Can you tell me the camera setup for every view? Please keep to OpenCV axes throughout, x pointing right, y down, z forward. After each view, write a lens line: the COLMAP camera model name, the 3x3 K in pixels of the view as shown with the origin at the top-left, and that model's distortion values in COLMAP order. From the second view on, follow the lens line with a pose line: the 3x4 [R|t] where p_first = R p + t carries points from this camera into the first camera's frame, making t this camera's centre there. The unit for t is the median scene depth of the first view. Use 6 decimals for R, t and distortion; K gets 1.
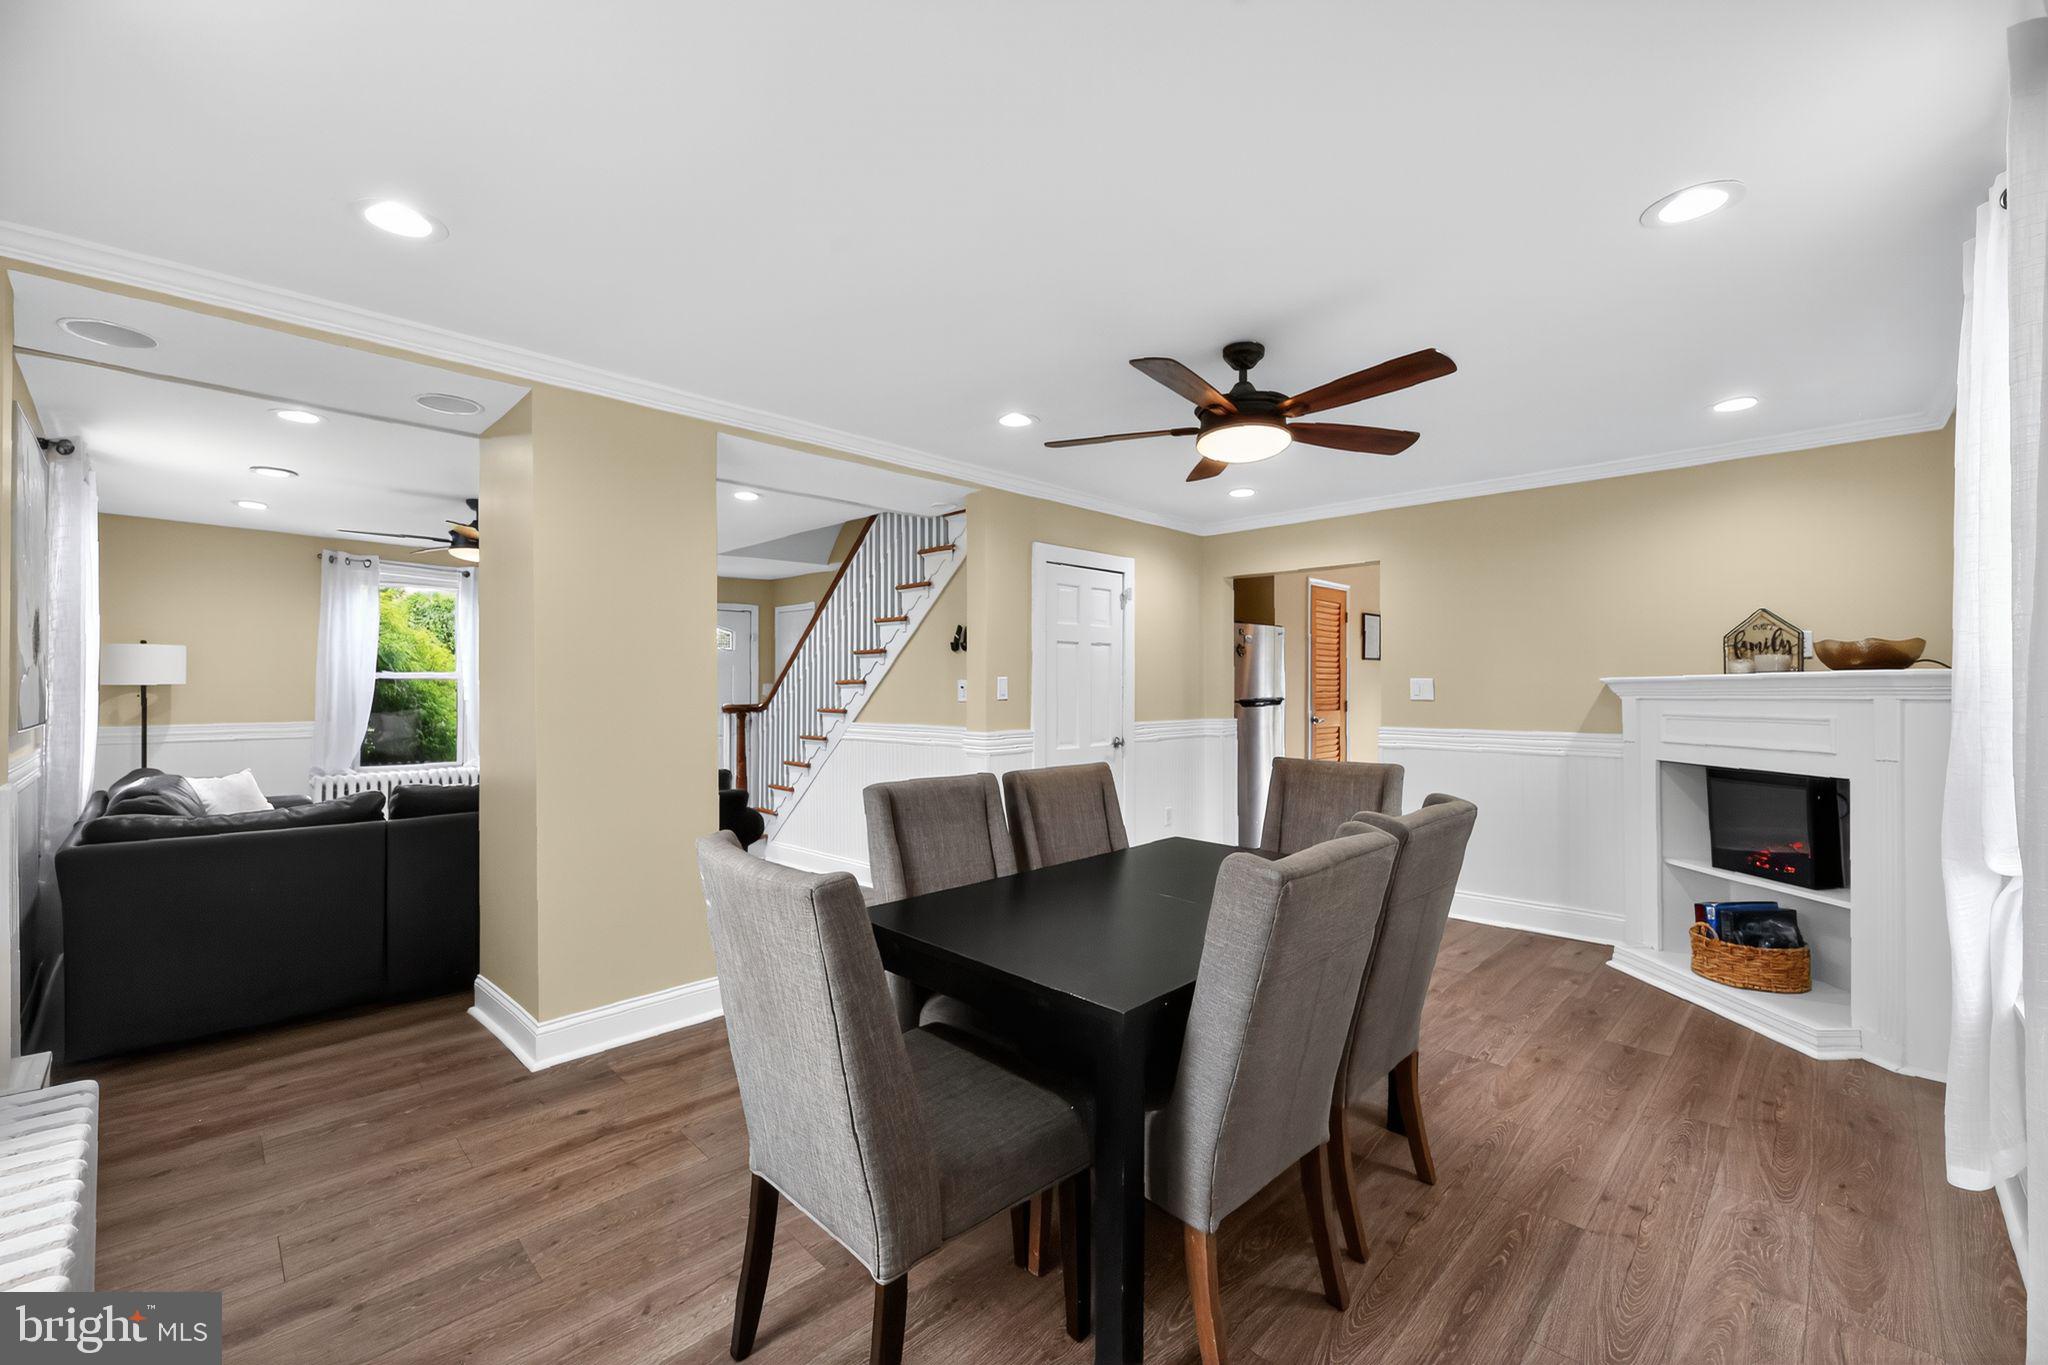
lens RADIAL K [[859.6, 0, 1012.6], [0, 859.6, 683.7], [0, 0, 1]] dist [-0.000644, -0.000135]
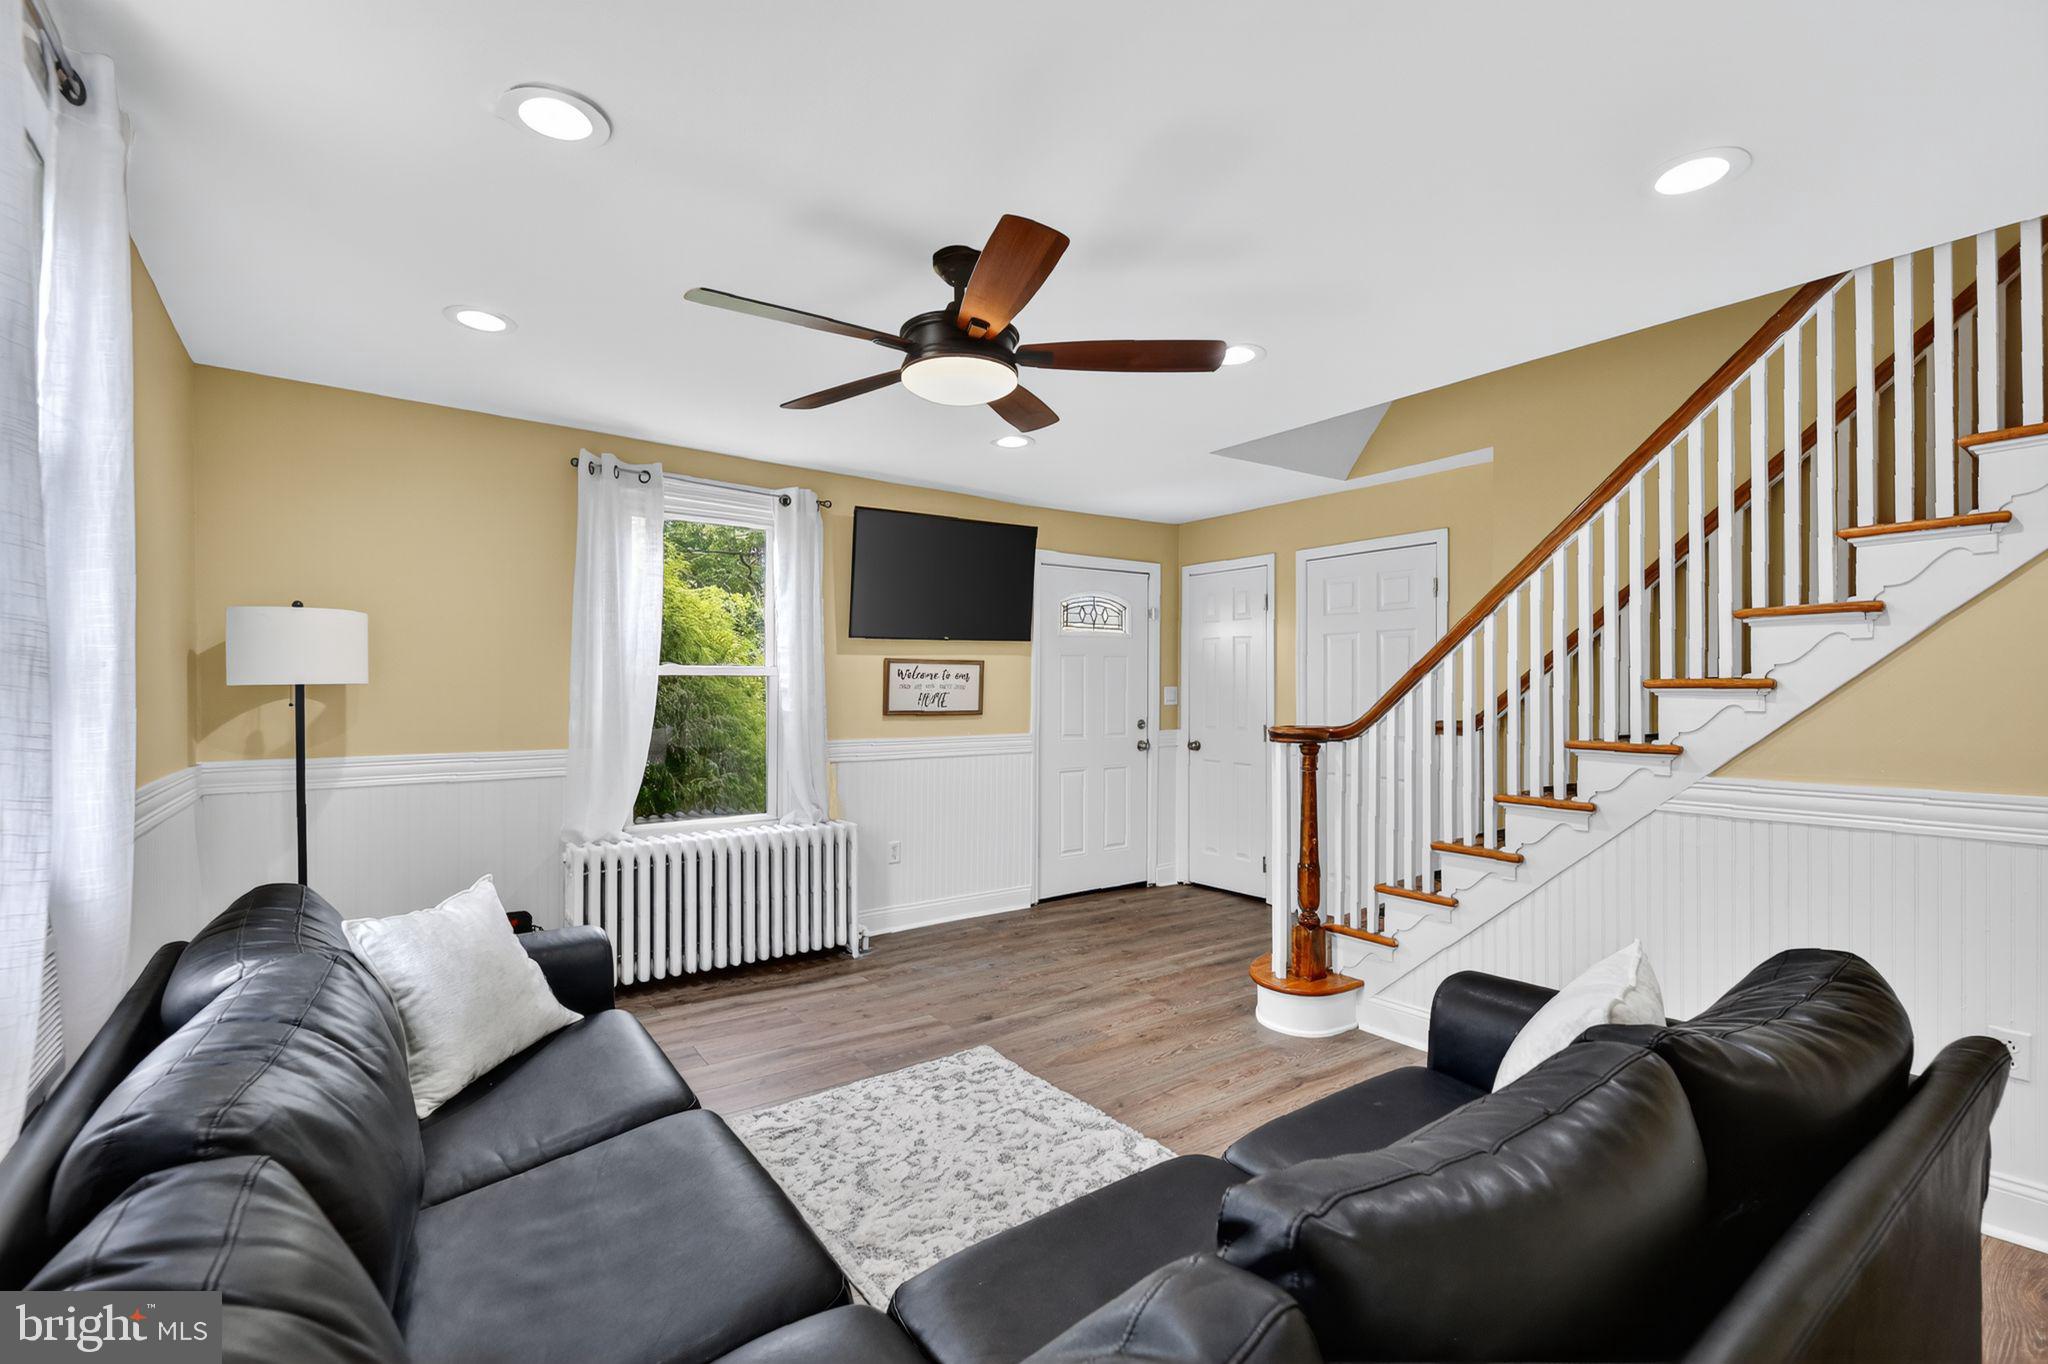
lens RADIAL K [[917.0, 0, 1022.3], [0, 917.0, 692.4], [0, 0, 1]] dist [-0.000053, 0.000120]
pose [[0.986153, 0.004952, -0.165765, -0.406986], [-0.003633, 0.999959, 0.008259, 0.000001], [0.165799, -0.007542, 0.986131, 0.440905]]
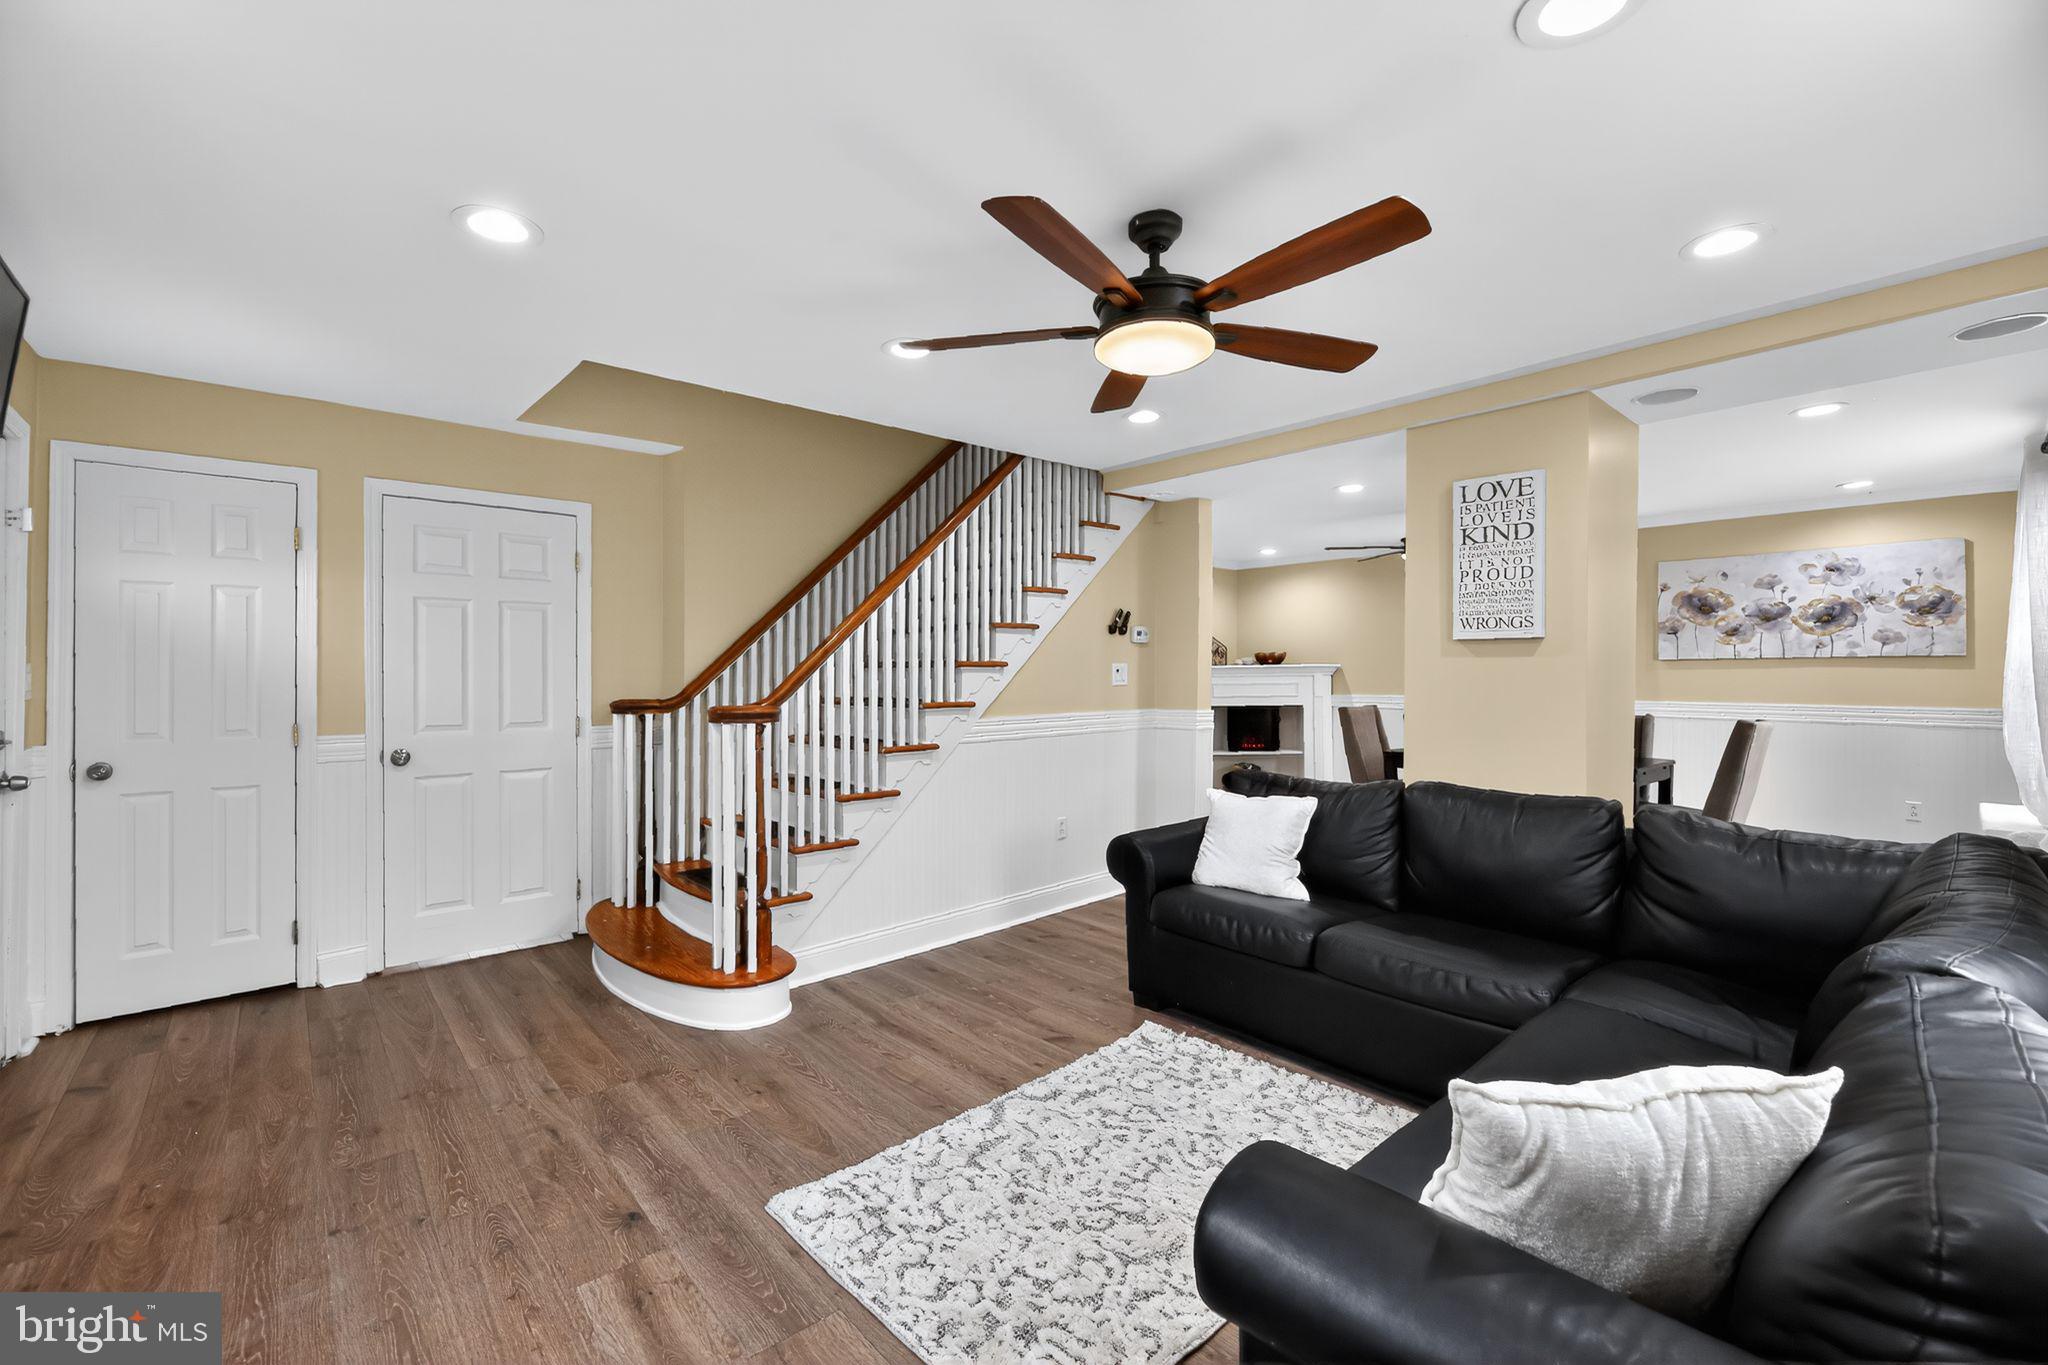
lens RADIAL K [[823.0, 0, 1067.6], [0, 823.0, 668.1], [0, 0, 1]] dist [-0.007638, -0.000117]
pose [[0.040430, 0.004041, 0.999174, -0.802595], [-0.002441, 0.999989, -0.003945, 0.003599], [-0.999179, -0.002280, 0.040439, 0.807956]]
